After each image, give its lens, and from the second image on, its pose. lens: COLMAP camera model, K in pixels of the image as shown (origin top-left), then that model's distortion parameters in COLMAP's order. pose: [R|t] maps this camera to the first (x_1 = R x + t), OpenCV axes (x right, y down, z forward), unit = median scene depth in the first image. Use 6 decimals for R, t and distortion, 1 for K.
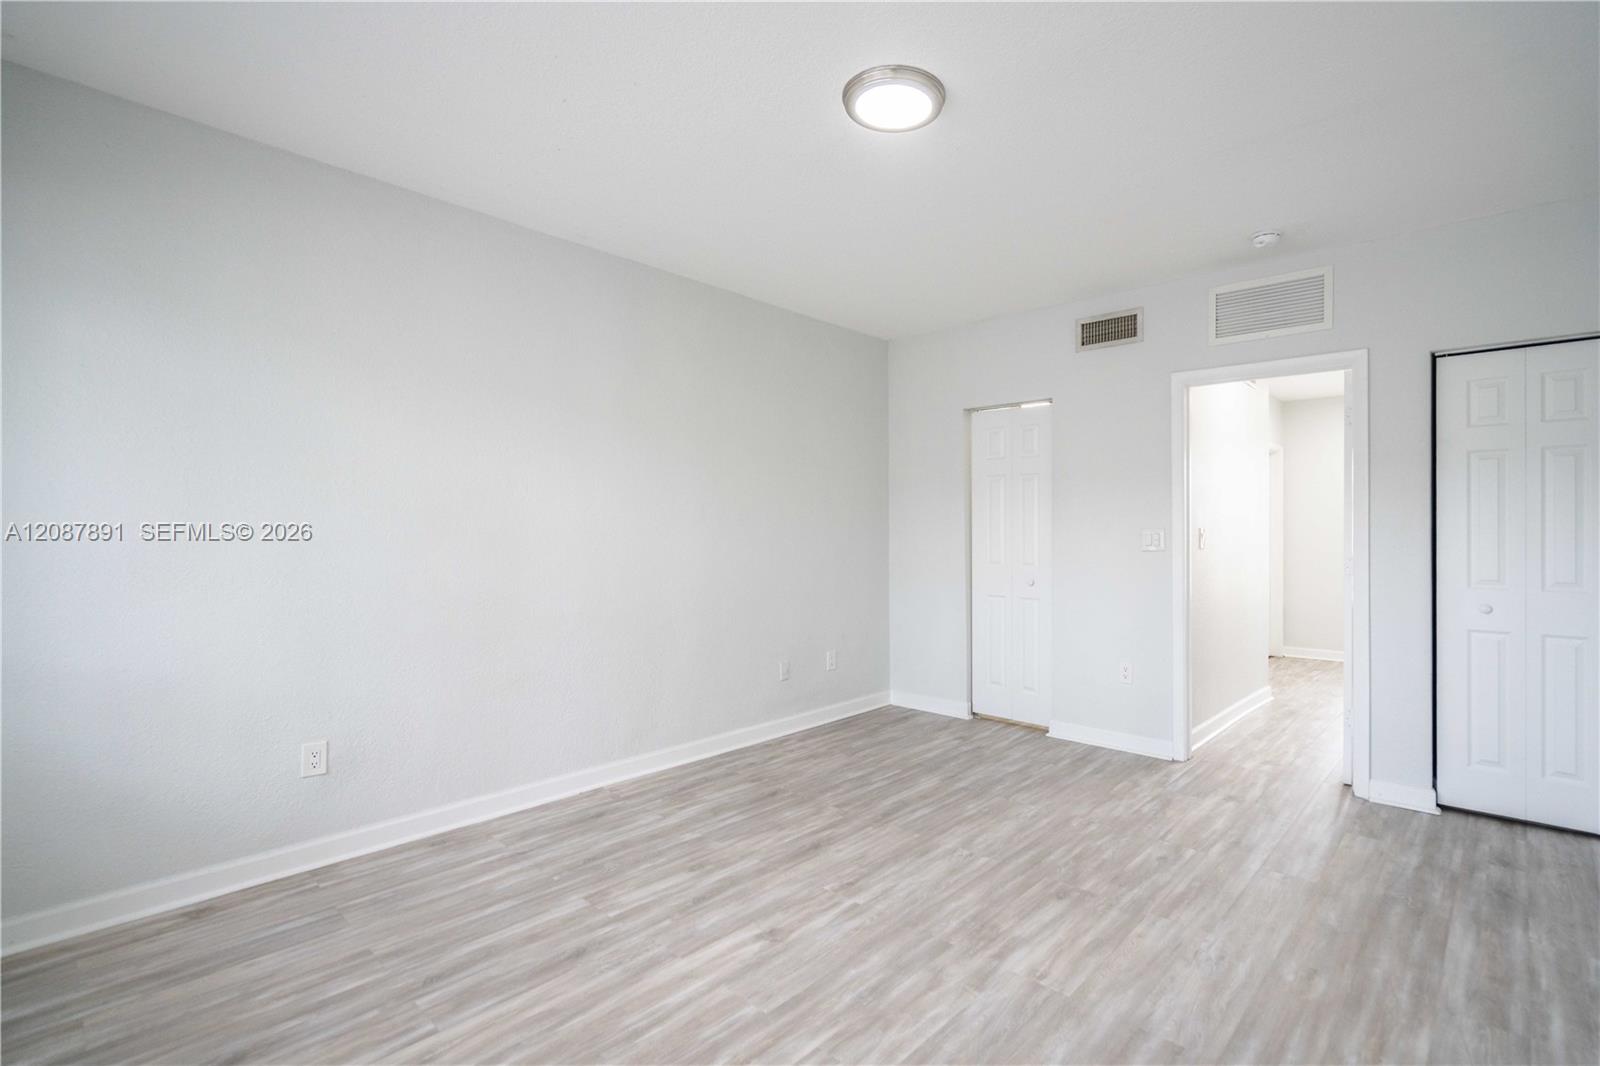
lens RADIAL K [[732.5, 0, 870.2], [0, 732.5, 514.4], [0, 0, 1]] dist [-0.006044, 0.002158]
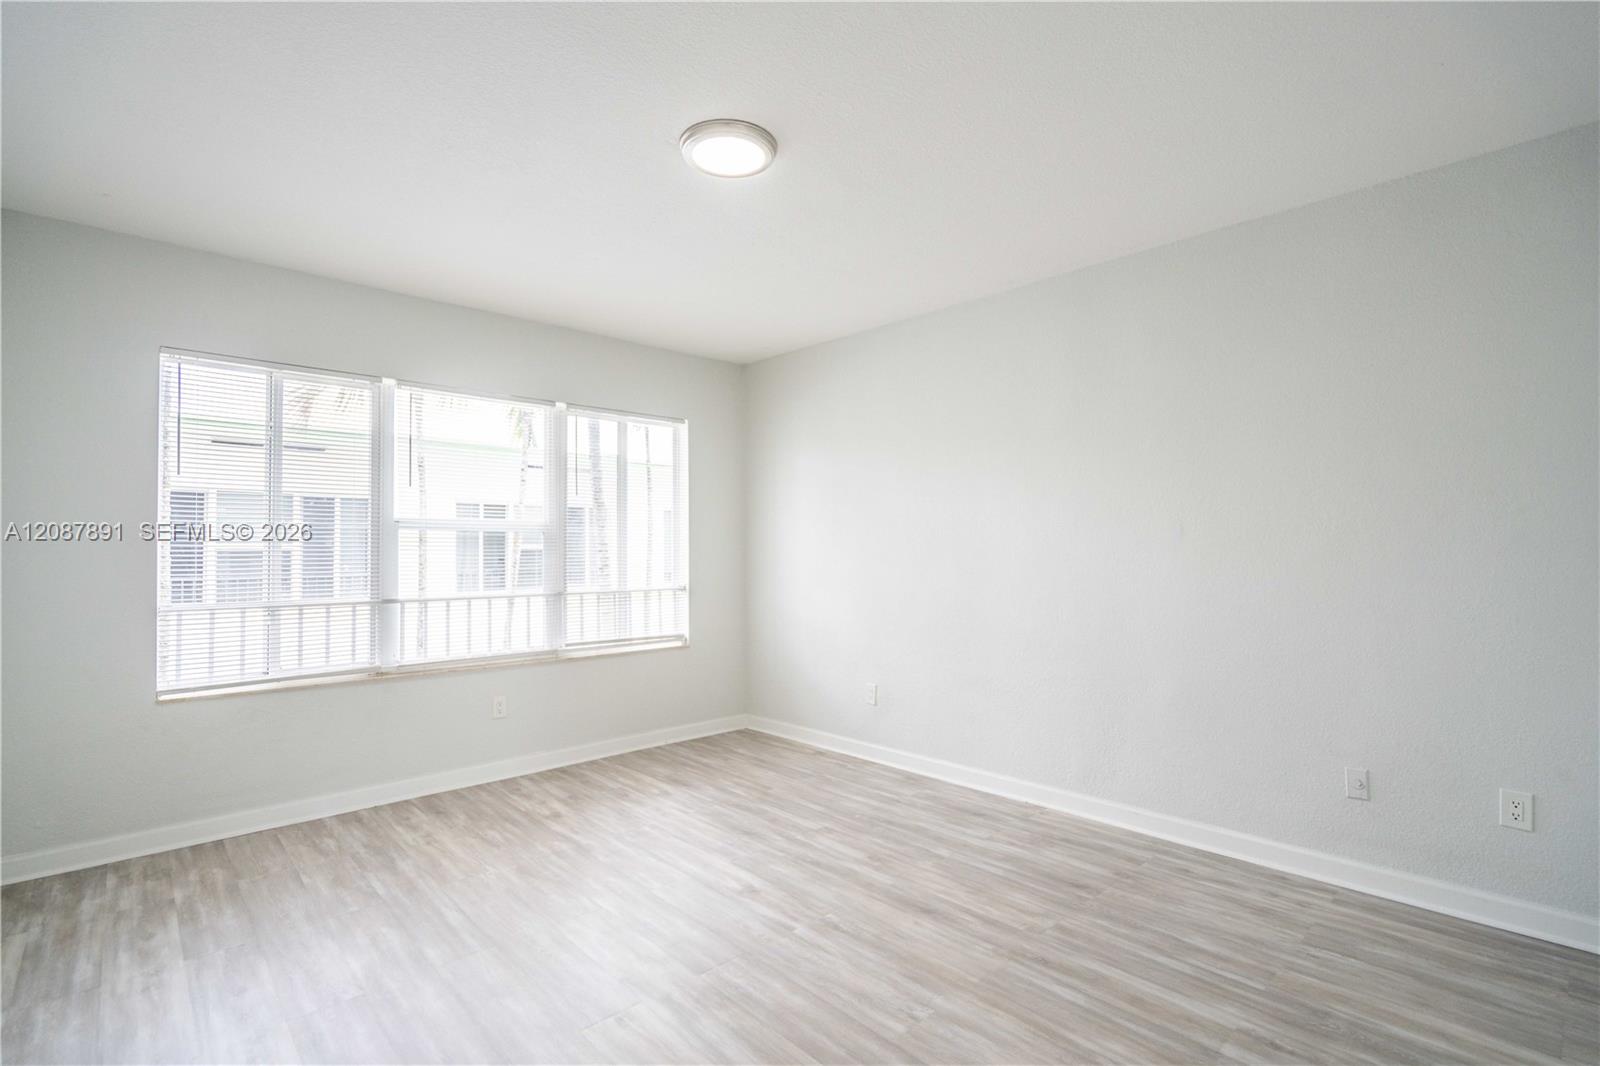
lens RADIAL K [[732.5, 0, 803.3], [0, 732.5, 531.8], [0, 0, 1]] dist [-0.006044, 0.002158]
pose [[-0.095511, -0.028969, -0.995007, 0.804542], [0.026238, 0.999156, -0.031609, 0.019274], [0.995082, -0.029126, -0.094671, 0.916420]]
